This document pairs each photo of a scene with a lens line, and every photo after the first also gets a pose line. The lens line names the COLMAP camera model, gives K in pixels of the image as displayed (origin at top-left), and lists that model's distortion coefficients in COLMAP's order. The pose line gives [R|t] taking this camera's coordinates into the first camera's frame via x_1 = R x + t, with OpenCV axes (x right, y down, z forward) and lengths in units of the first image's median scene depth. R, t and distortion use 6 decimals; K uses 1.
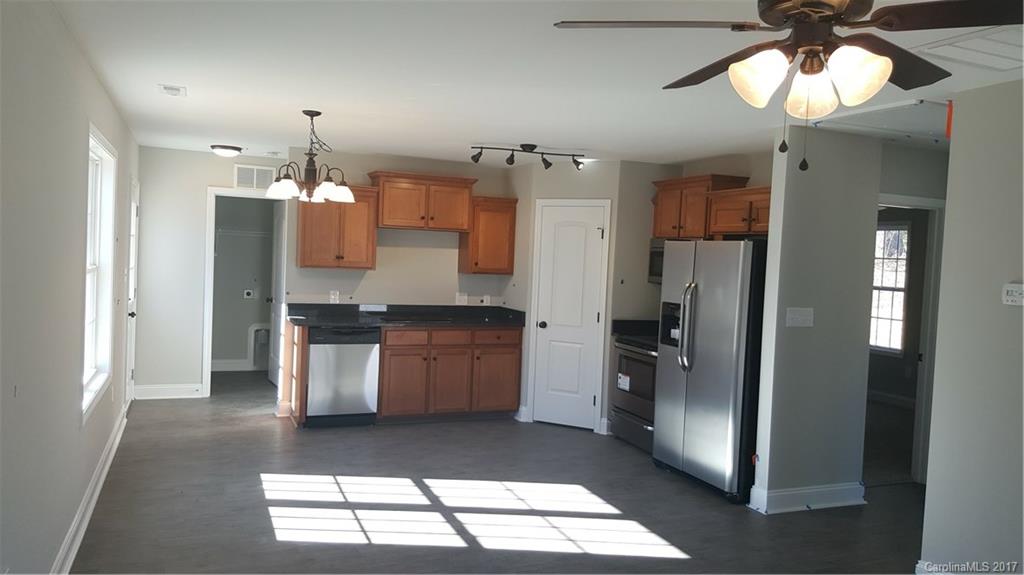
lens RADIAL K [[738.9, 0, 524.7], [0, 738.9, 284.9], [0, 0, 1]] dist [0.080270, -0.256159]
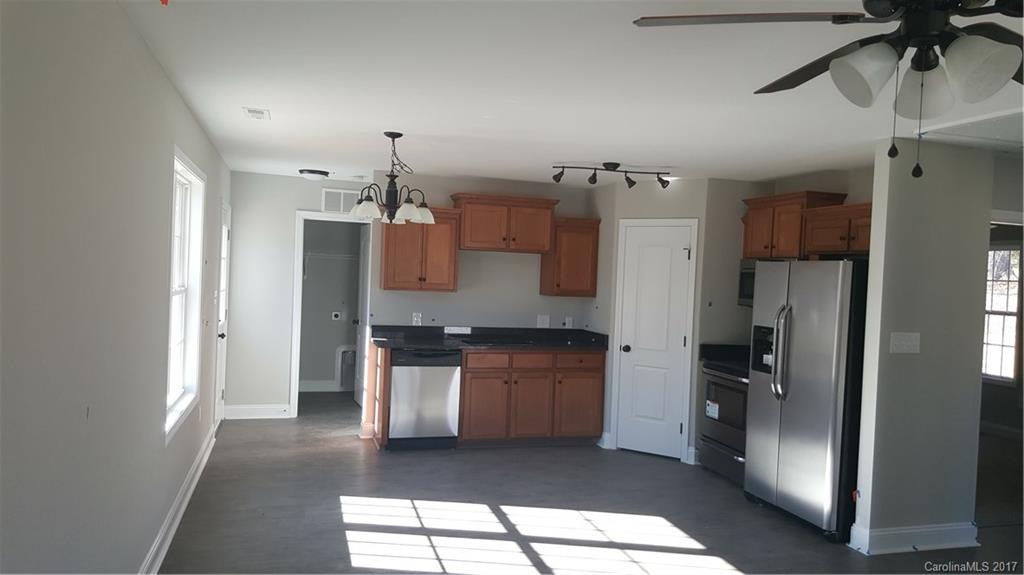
lens RADIAL K [[738.9, 0, 534.2], [0, 738.9, 292.8], [0, 0, 1]] dist [0.058809, -0.144468]
pose [[0.994746, 0.000467, -0.102374, 0.003806], [-0.002613, 0.999780, -0.020828, 0.001456], [0.102342, 0.020986, 0.994528, 0.025386]]
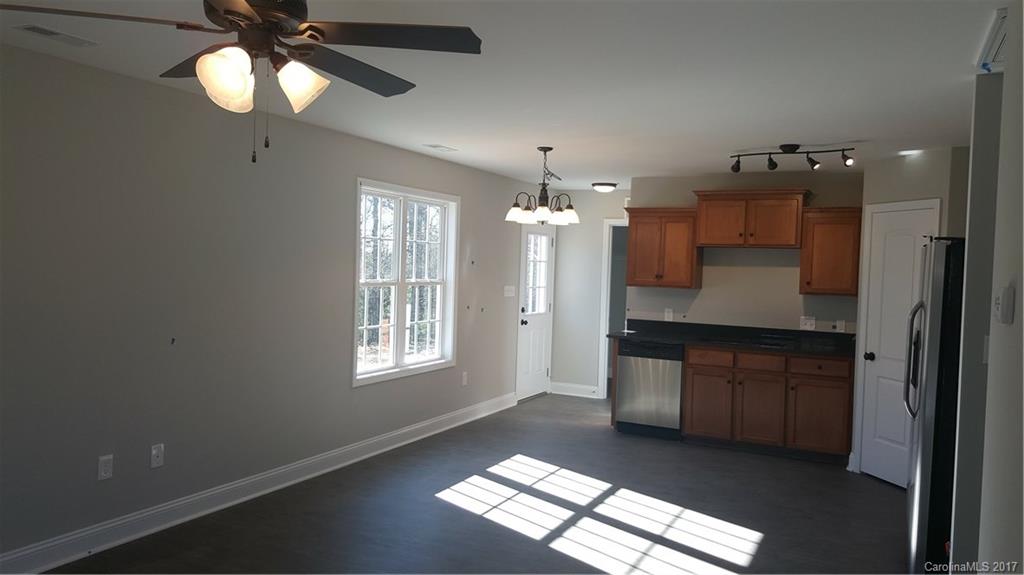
lens RADIAL K [[738.9, 0, 524.7], [0, 738.9, 284.9], [0, 0, 1]] dist [0.080270, -0.256159]
pose [[0.639431, -0.001186, -0.768848, 0.476177], [-0.036264, 0.998839, -0.031700, 0.016497], [0.767993, 0.048152, 0.638646, 0.196532]]
